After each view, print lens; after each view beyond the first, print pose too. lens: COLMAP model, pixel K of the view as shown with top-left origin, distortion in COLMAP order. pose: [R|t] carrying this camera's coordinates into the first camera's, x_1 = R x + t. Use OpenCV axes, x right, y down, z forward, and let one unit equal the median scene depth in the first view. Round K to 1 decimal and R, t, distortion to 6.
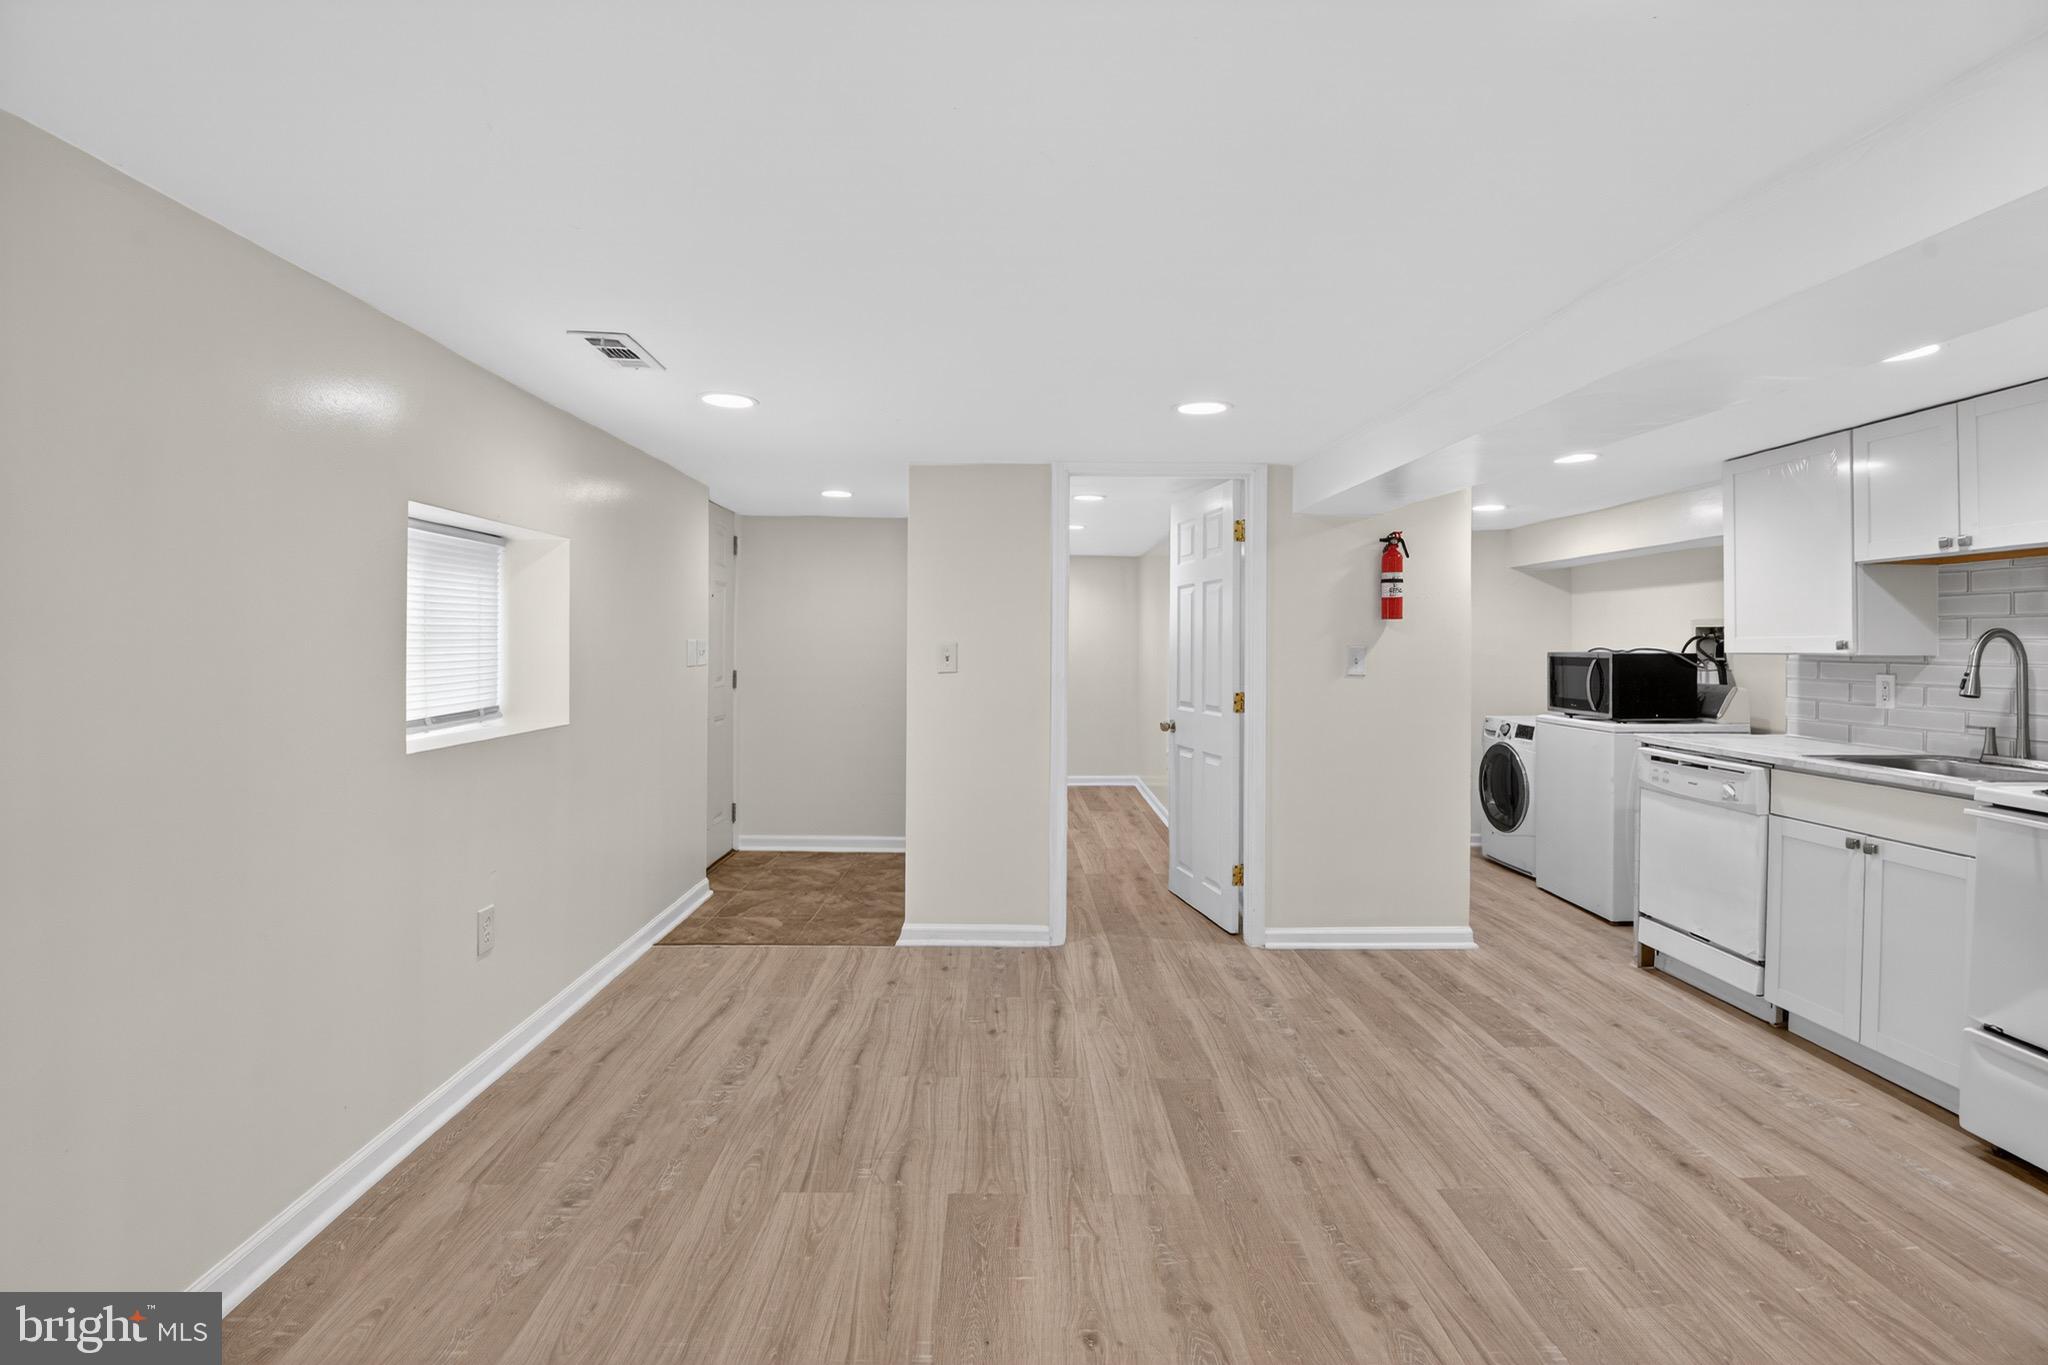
lens RADIAL K [[981.3, 0, 1032.2], [0, 981.3, 636.4], [0, 0, 1]] dist [-0.001709, -0.029937]
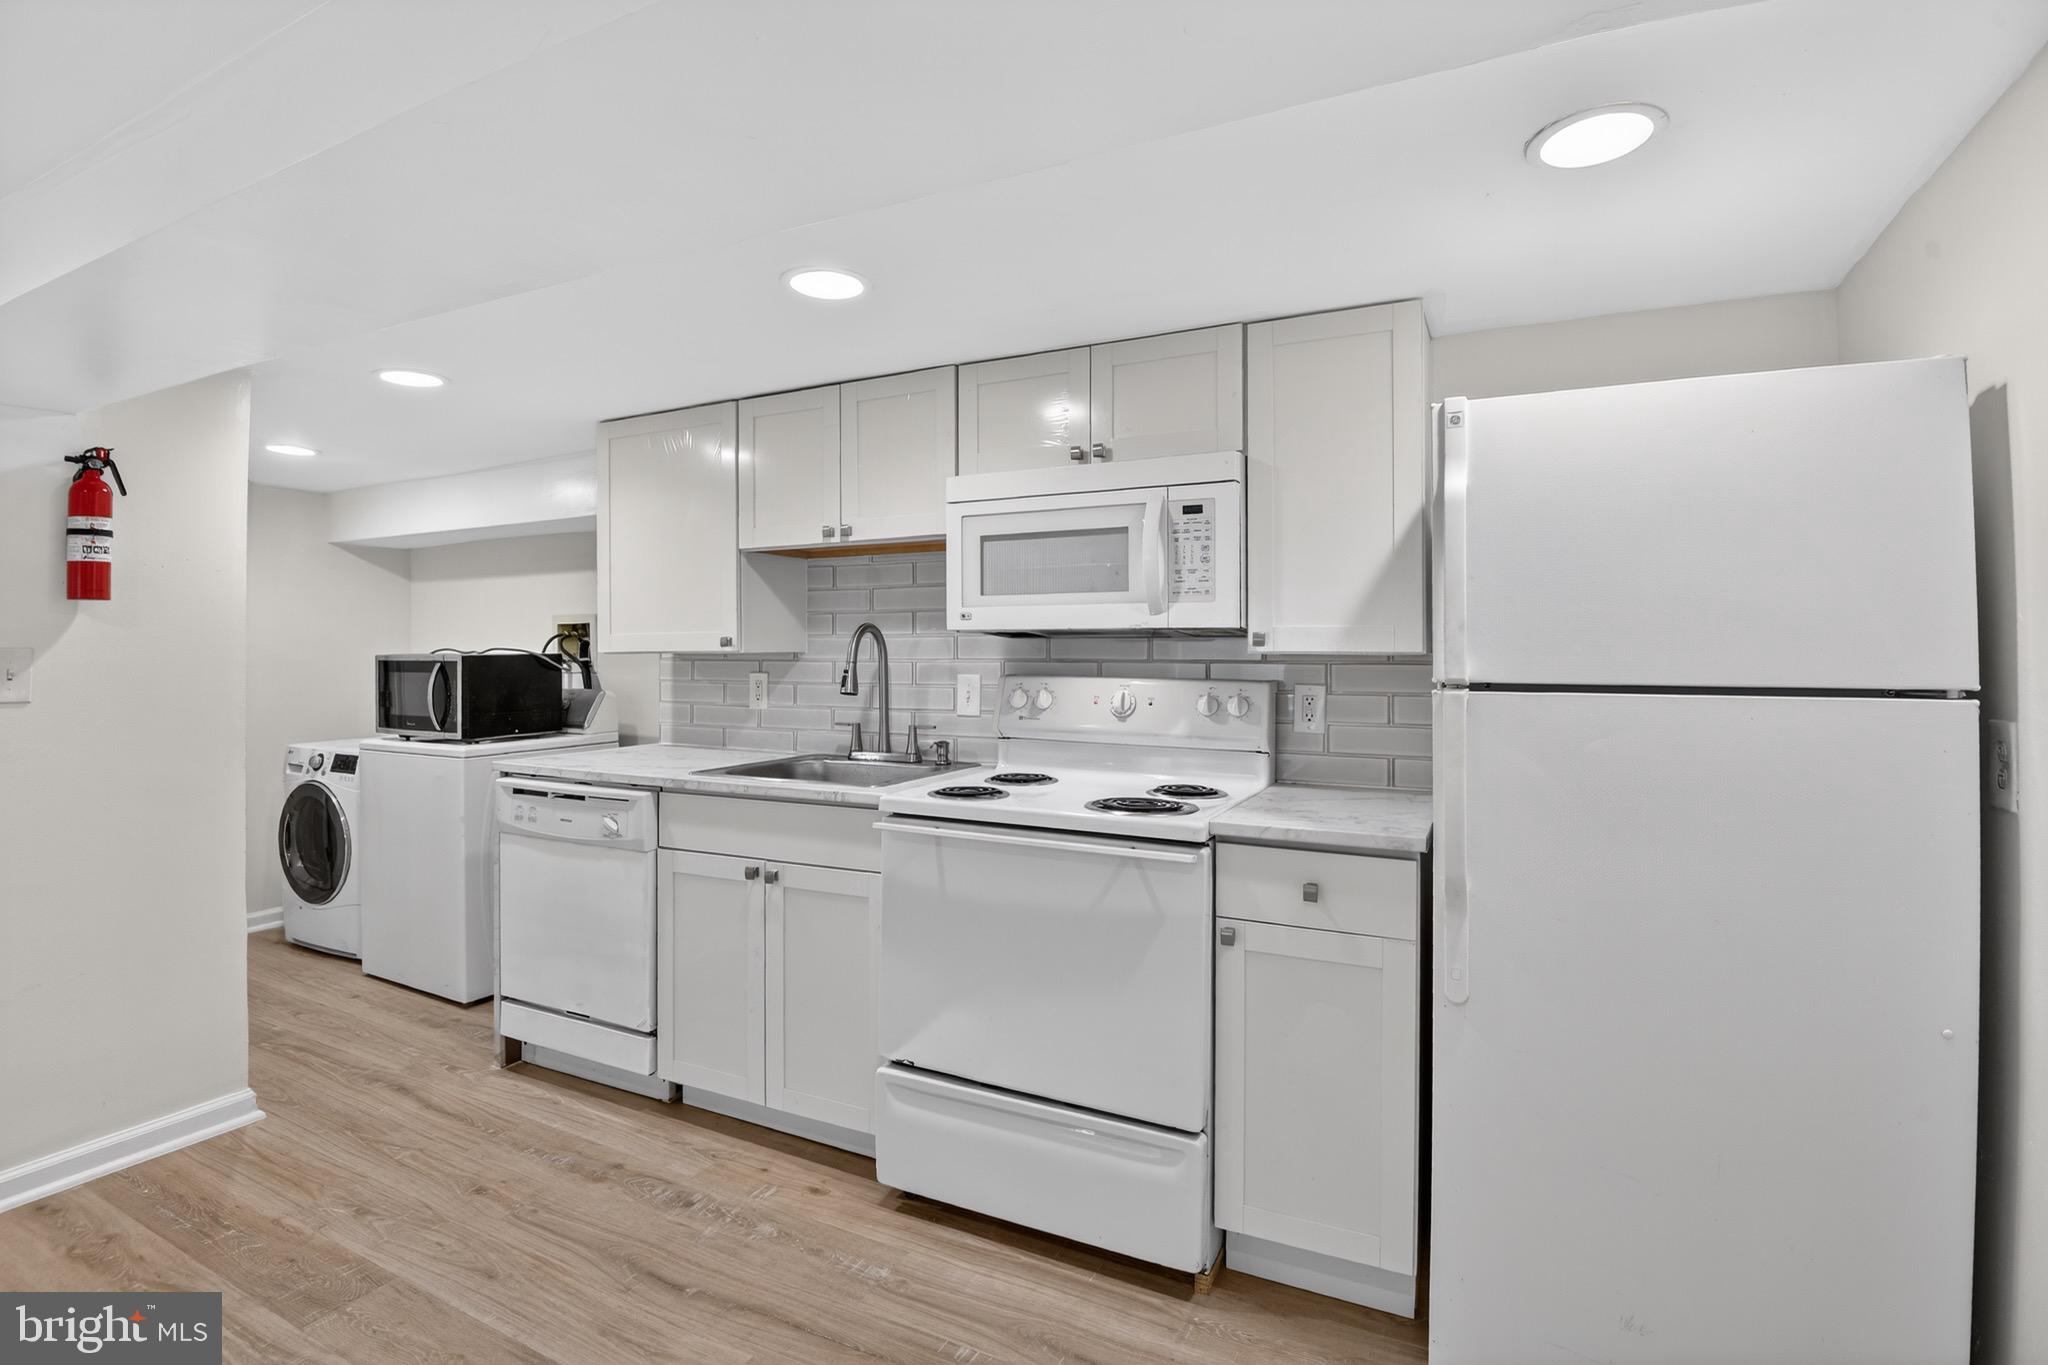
lens RADIAL K [[981.3, 0, 1032.2], [0, 981.3, 636.4], [0, 0, 1]] dist [-0.001709, -0.029937]
pose [[0.483671, 0.001618, 0.875249, 0.160771], [0.001206, 0.999996, -0.002515, 0.006057], [-0.875249, 0.002272, 0.483667, 0.274321]]
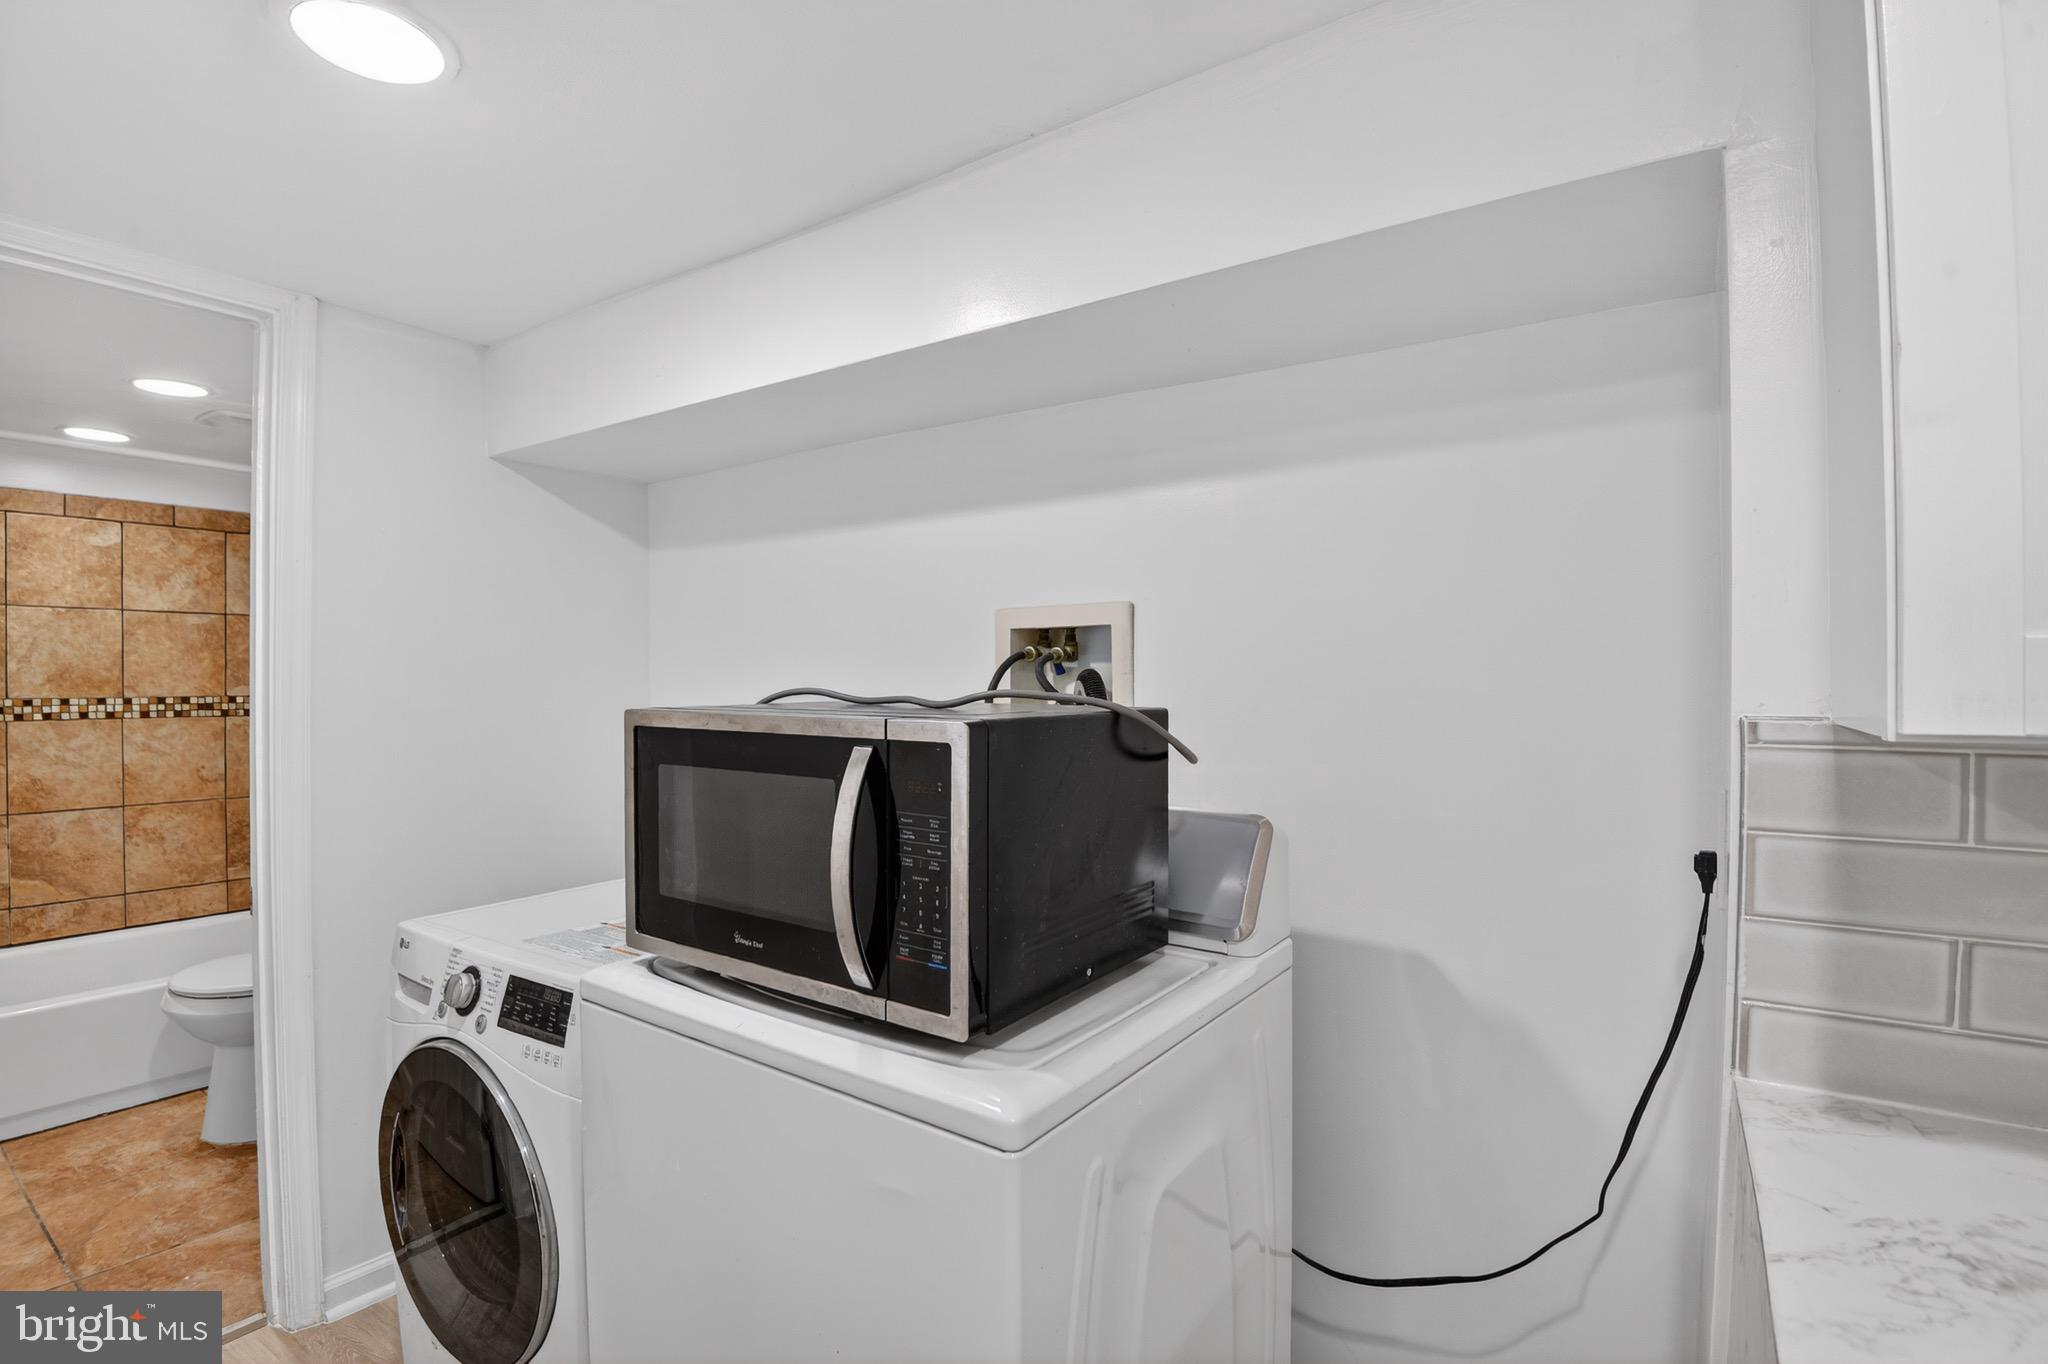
lens RADIAL K [[988.0, 0, 1024.0], [0, 988.0, 682.0], [0, 0, 1]] dist [0.000796, -0.000942]
pose [[0.596648, -0.012261, 0.802410, 0.525668], [0.001729, 0.999901, 0.013993, 0.007099], [-0.802501, -0.006962, 0.596610, 1.047727]]
